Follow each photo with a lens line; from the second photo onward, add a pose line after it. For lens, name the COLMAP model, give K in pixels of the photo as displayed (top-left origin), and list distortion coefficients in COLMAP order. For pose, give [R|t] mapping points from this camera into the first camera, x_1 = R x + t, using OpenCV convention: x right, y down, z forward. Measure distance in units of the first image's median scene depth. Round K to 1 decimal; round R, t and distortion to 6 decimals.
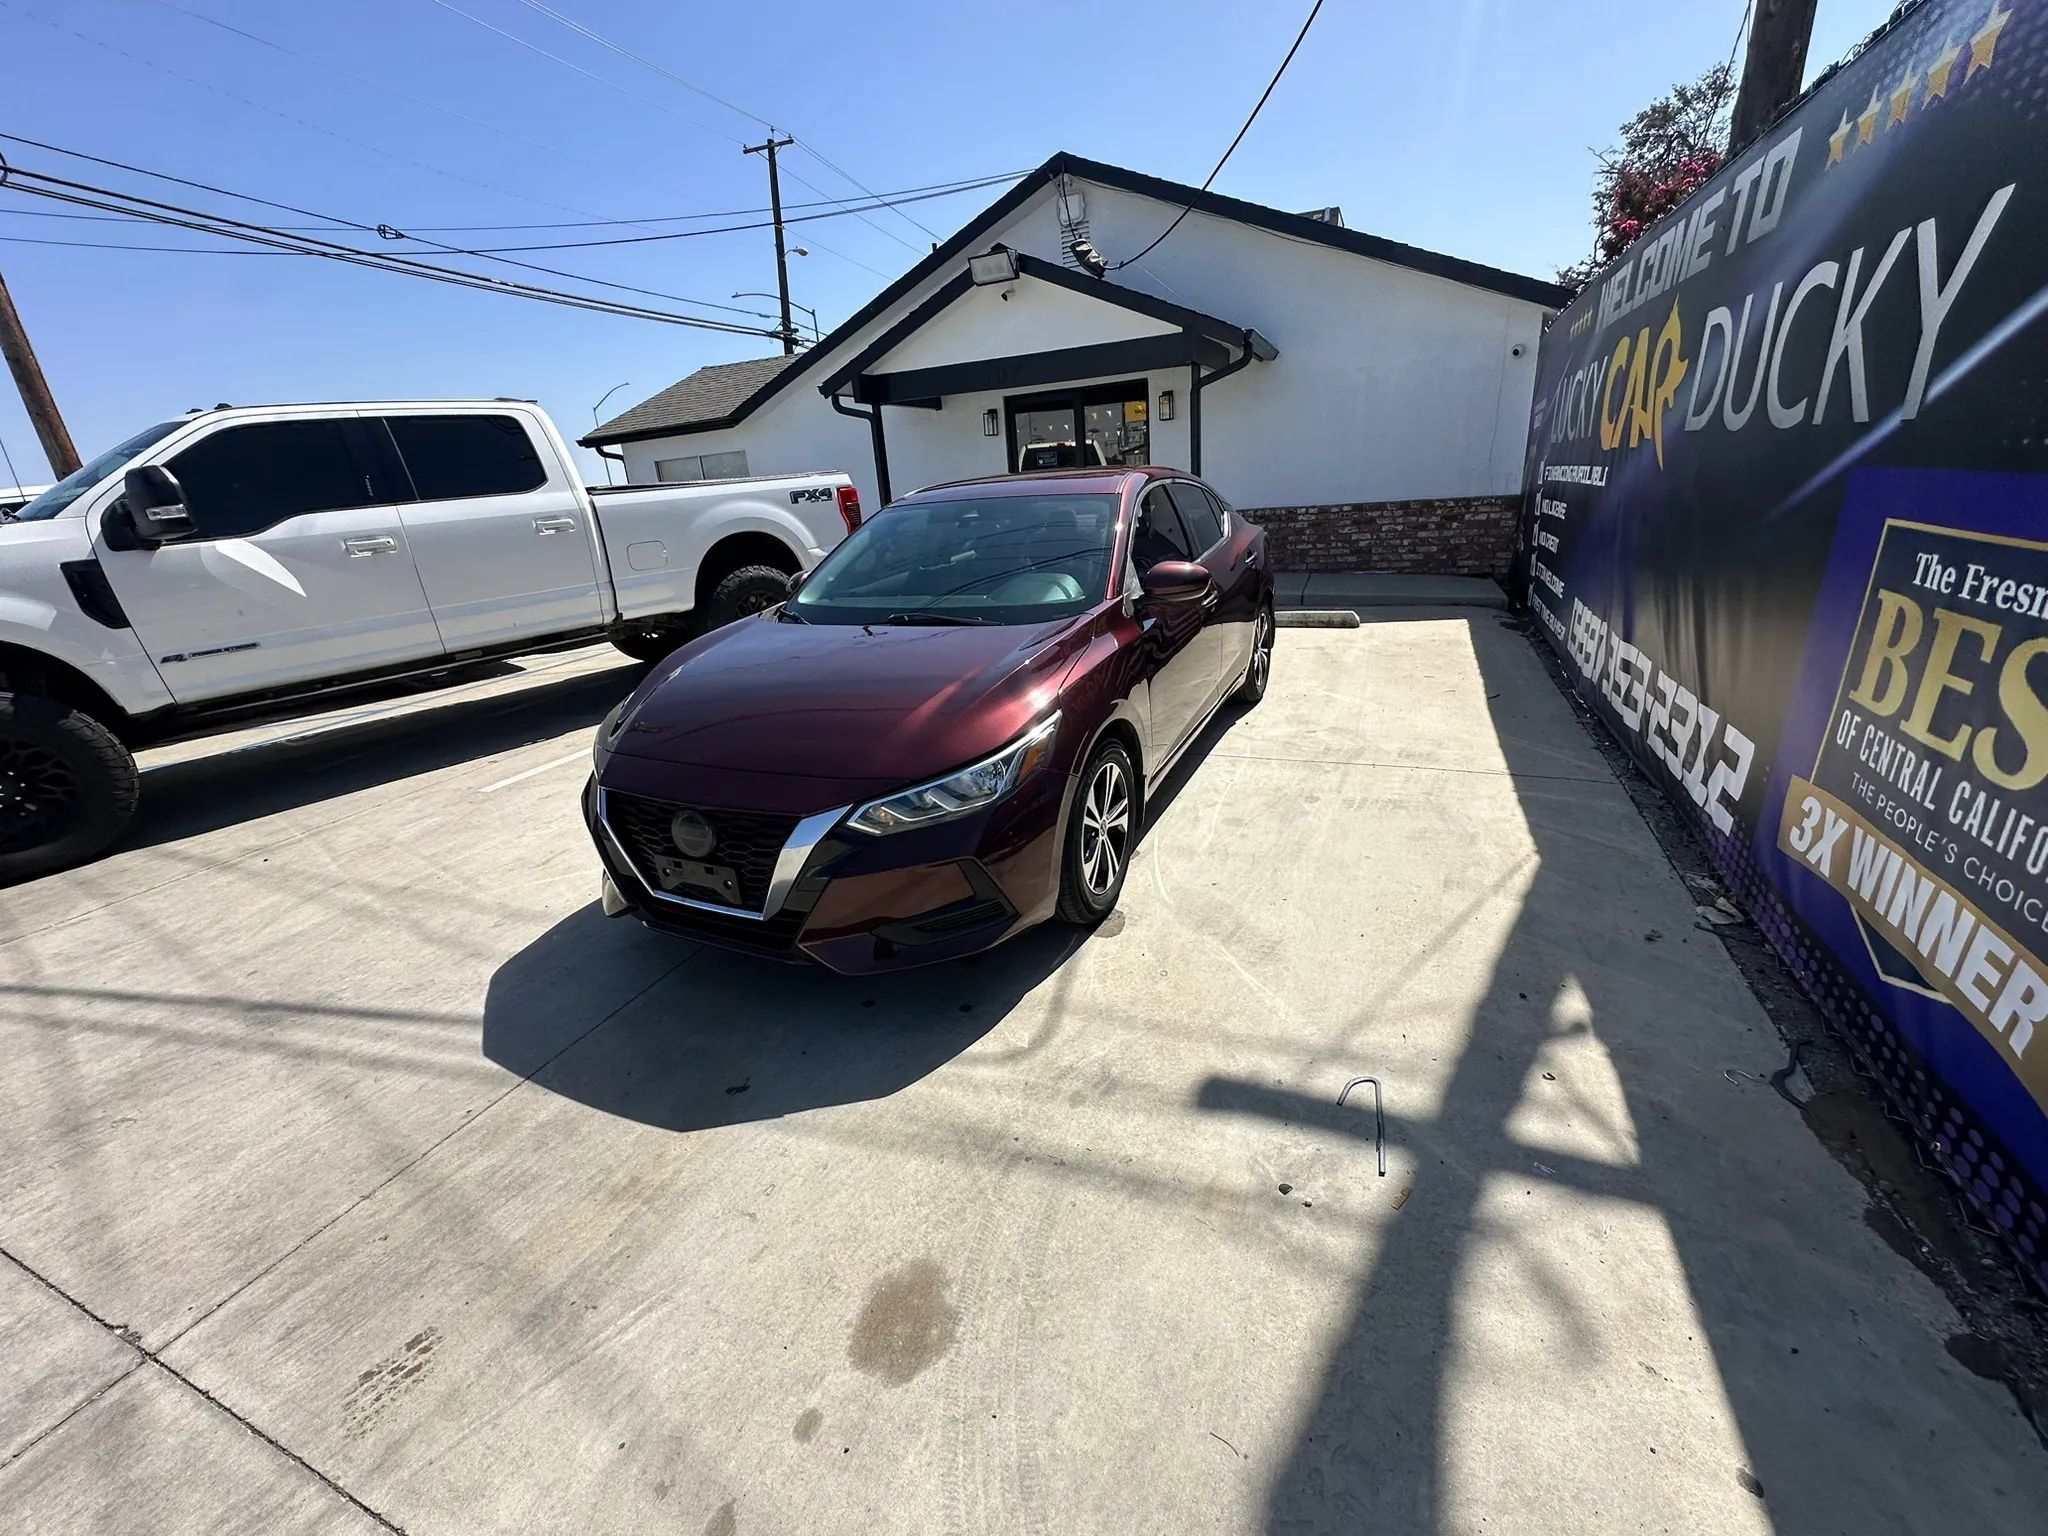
lens RADIAL K [[817.5, 0, 1022.0], [0, 817.5, 769.9], [0, 0, 1]] dist [-0.005330, 0.000891]
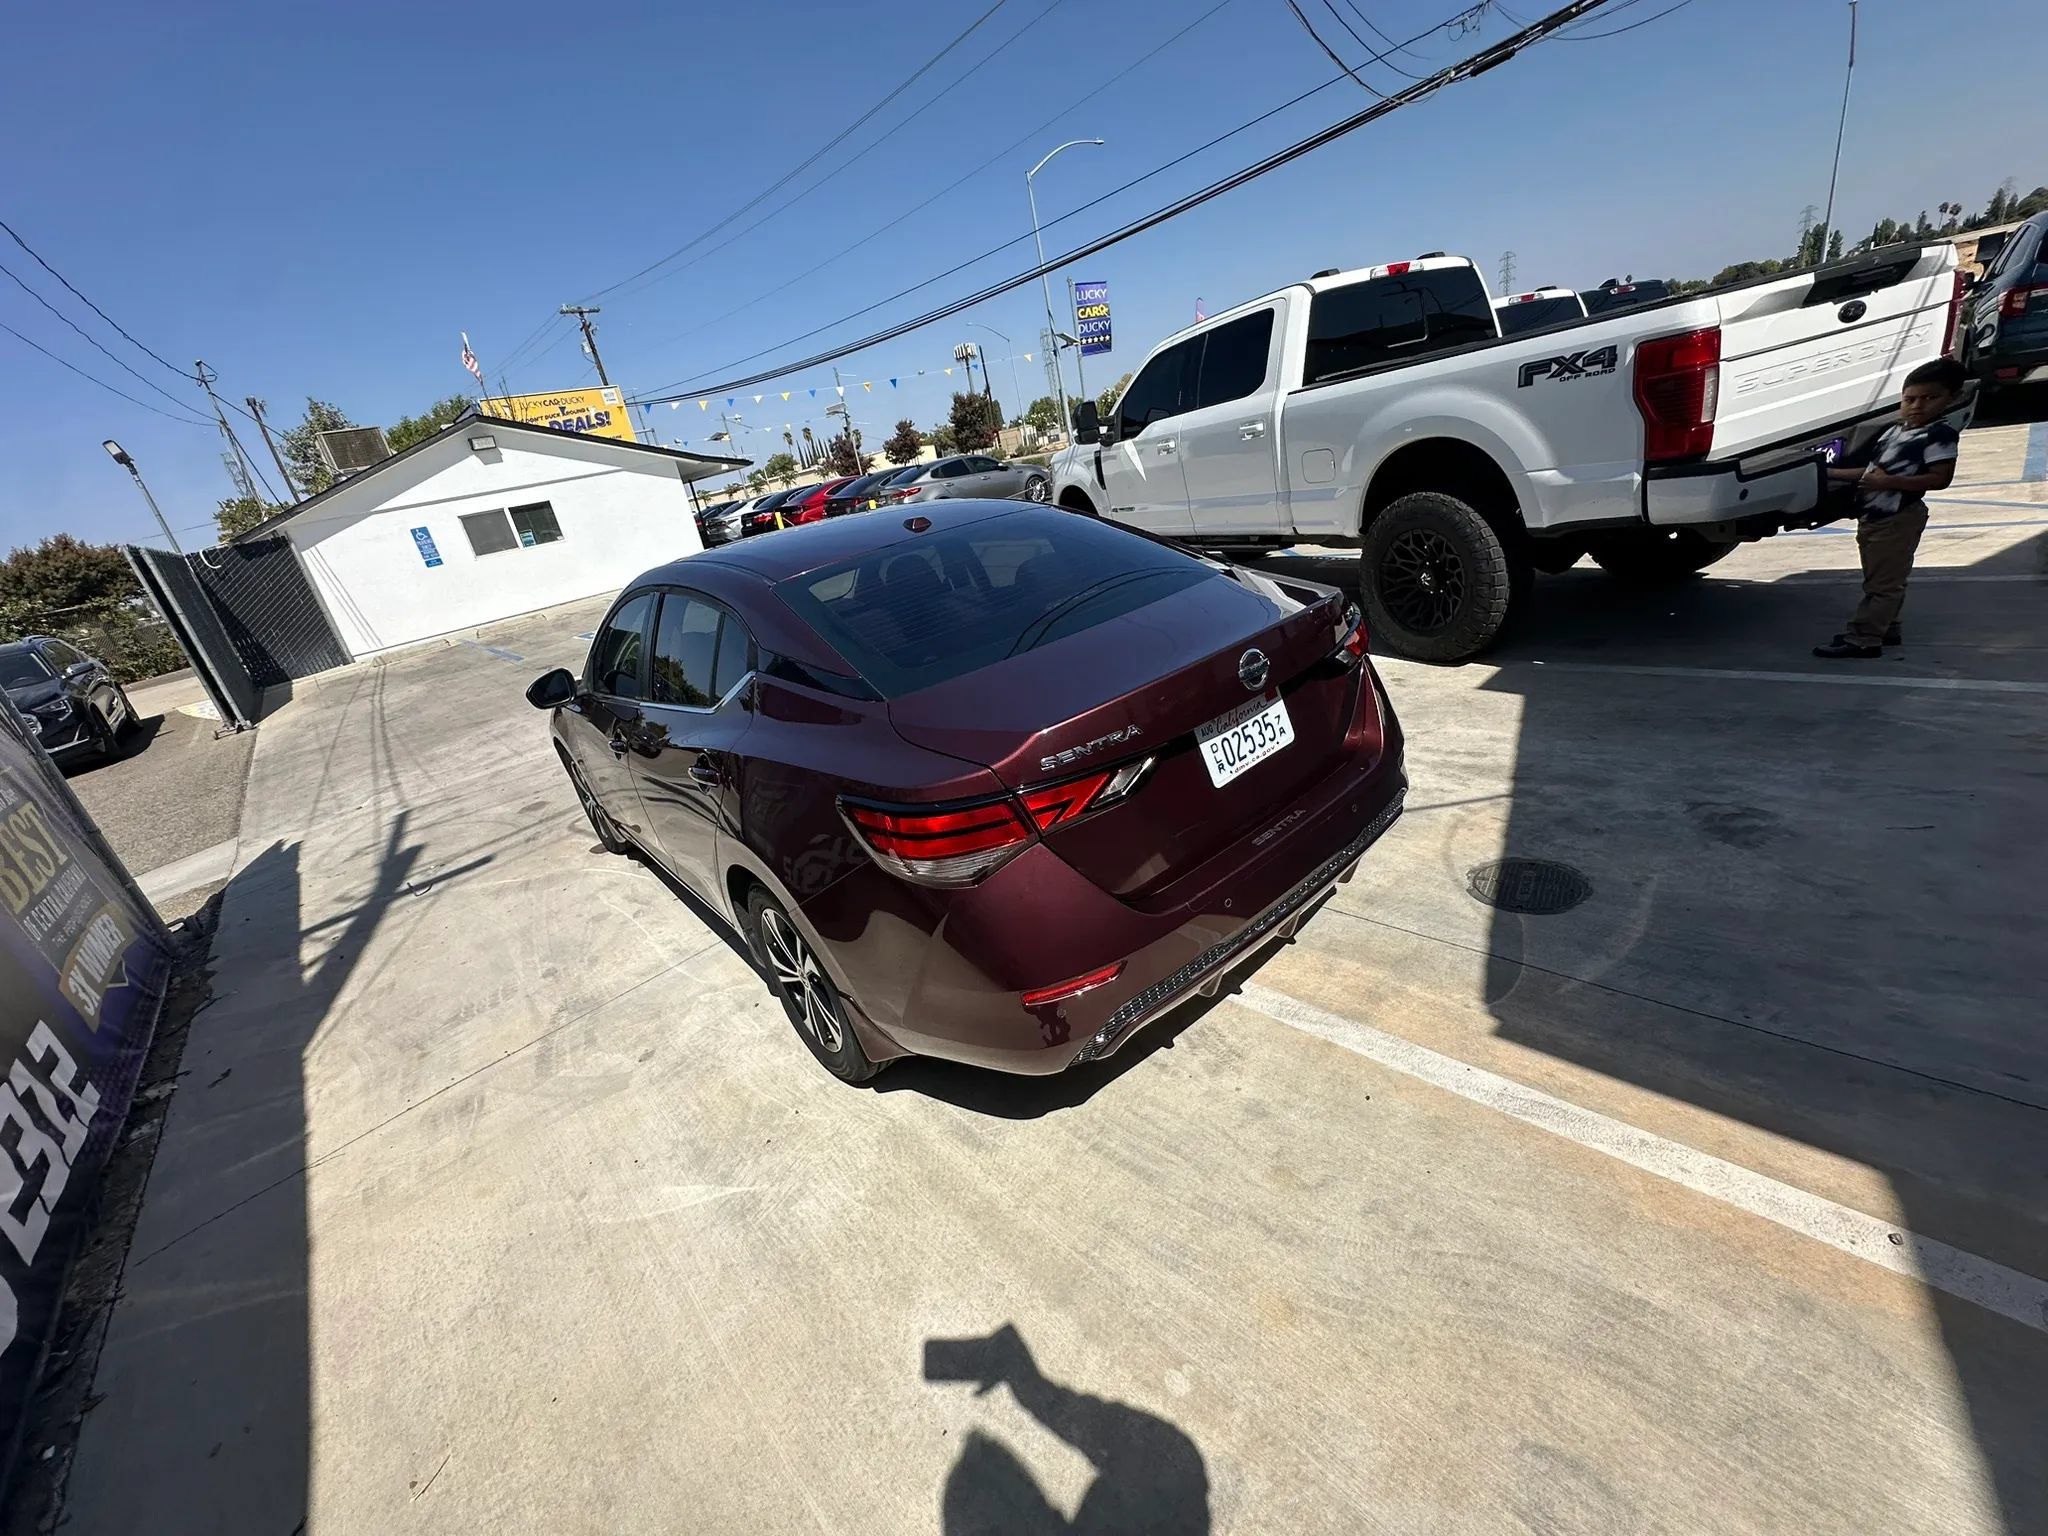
lens RADIAL K [[817.5, 0, 1022.5], [0, 817.5, 771.6], [0, 0, 1]] dist [-0.005330, 0.000891]
pose [[-0.390225, 0.479379, -0.786079, 0.948912], [-0.087031, 0.830738, 0.549818, -0.877137], [0.916597, 0.282966, -0.282454, 2.100902]]
